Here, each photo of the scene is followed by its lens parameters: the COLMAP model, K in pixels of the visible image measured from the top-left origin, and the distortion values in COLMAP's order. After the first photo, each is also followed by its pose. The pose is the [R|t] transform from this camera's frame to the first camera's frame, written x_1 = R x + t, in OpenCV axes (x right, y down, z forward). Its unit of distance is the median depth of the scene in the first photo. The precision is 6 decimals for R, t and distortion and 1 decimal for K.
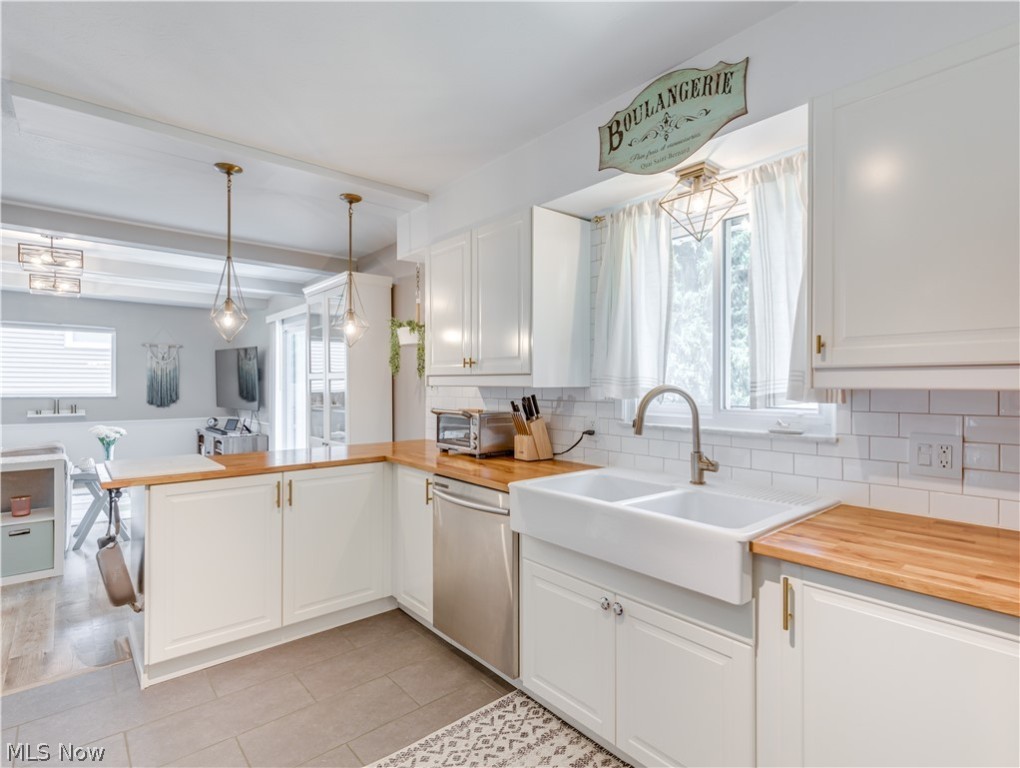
lens RADIAL K [[522.4, 0, 519.1], [0, 522.4, 387.4], [0, 0, 1]] dist [0.004729, 0.000462]
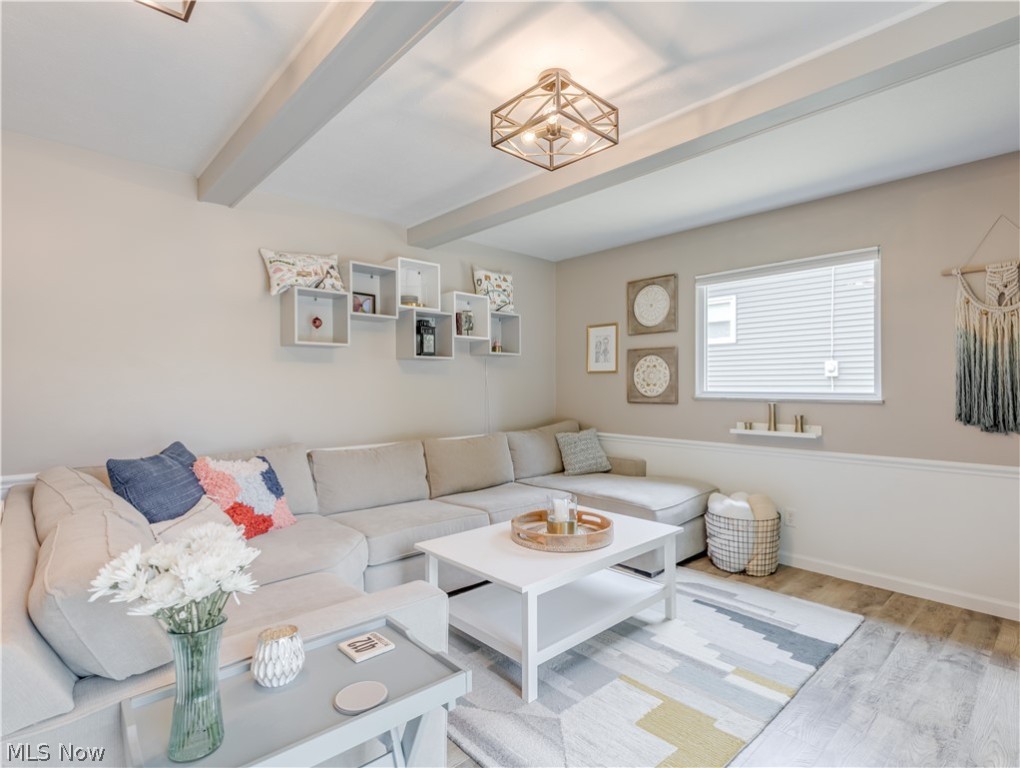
lens RADIAL K [[522.4, 0, 513.2], [0, 522.4, 380.9], [0, 0, 1]] dist [0.004729, 0.000462]
pose [[0.044903, -0.018109, -0.998827, -0.922118], [-0.005900, 0.999813, -0.018392, 0.028160], [0.998974, 0.006719, 0.044788, 1.802327]]
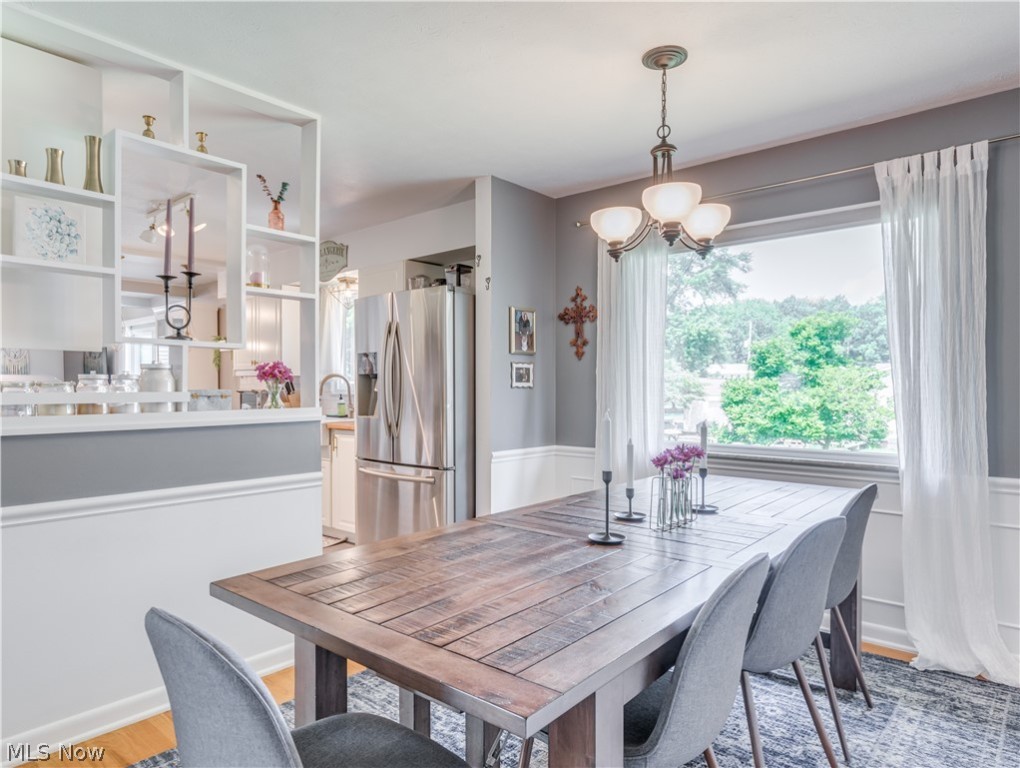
lens RADIAL K [[607.7, 0, 508.1], [0, 607.7, 387.1], [0, 0, 1]] dist [-0.002943, -0.001232]
pose [[0.987404, -0.002406, 0.158201, 0.472767], [0.003005, 0.999989, -0.003545, 0.050897], [-0.158190, 0.003975, 0.987401, -1.315410]]
